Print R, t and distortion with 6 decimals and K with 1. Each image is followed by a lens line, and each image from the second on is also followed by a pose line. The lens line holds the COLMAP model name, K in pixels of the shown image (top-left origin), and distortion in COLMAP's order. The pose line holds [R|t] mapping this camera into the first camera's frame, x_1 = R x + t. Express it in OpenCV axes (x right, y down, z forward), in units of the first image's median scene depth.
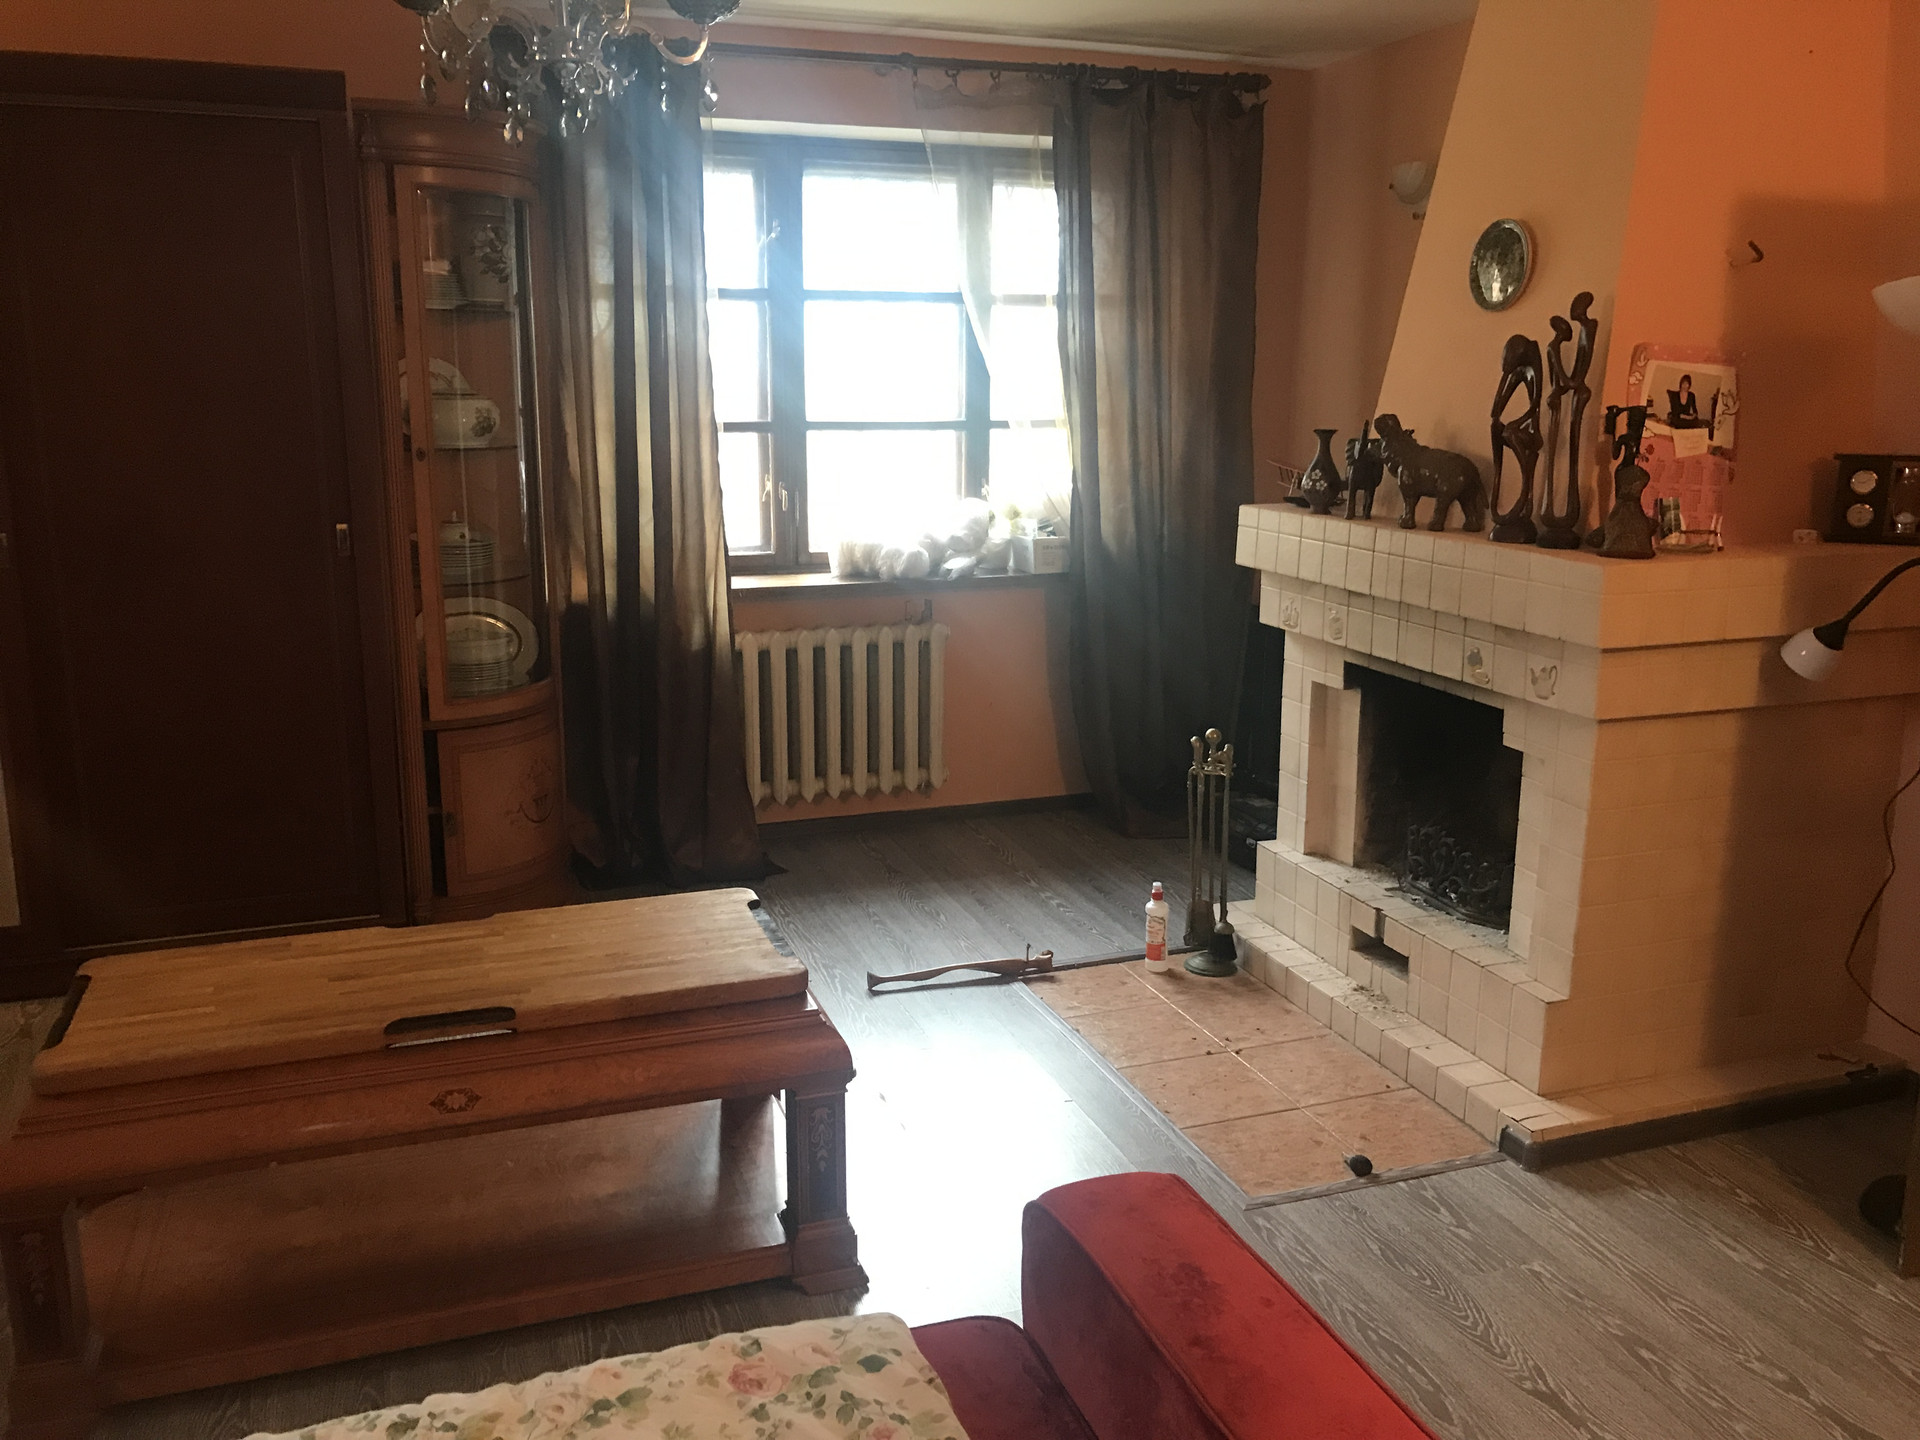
lens RADIAL K [[1556.8, 0, 959.5], [0, 1556.8, 718.6], [0, 0, 1]] dist [0.014075, -0.009696]
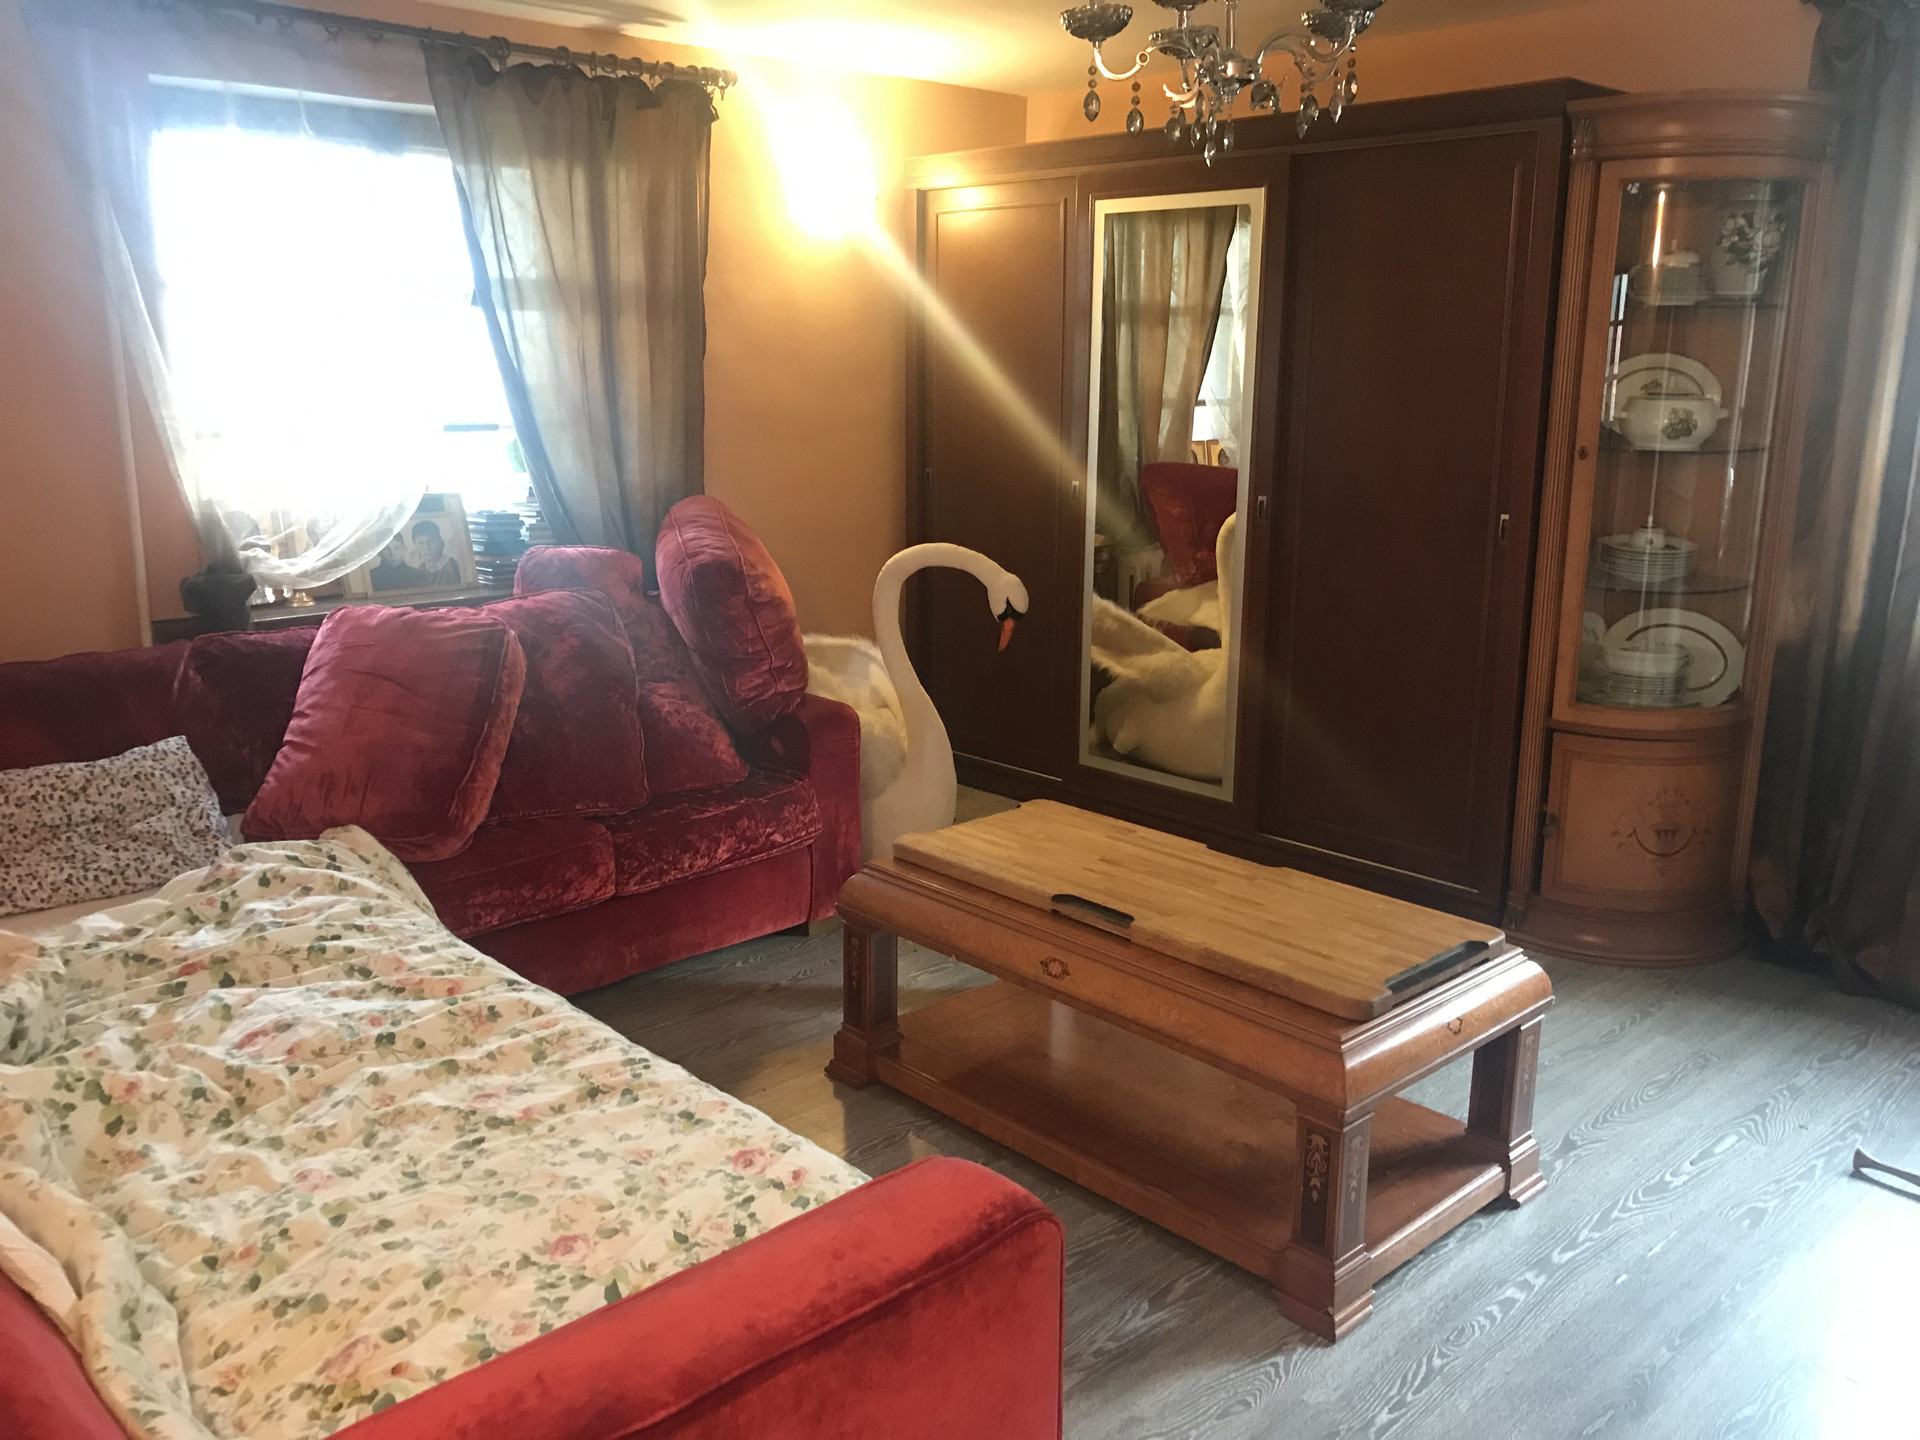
lens RADIAL K [[1556.8, 0, 956.4], [0, 1556.8, 716.3], [0, 0, 1]] dist [0.014075, -0.009696]
pose [[0.389842, 0.206594, -0.897409, 0.419057], [-0.209858, 0.968799, 0.131865, -0.052899], [0.896651, 0.136922, 0.421034, 0.241886]]
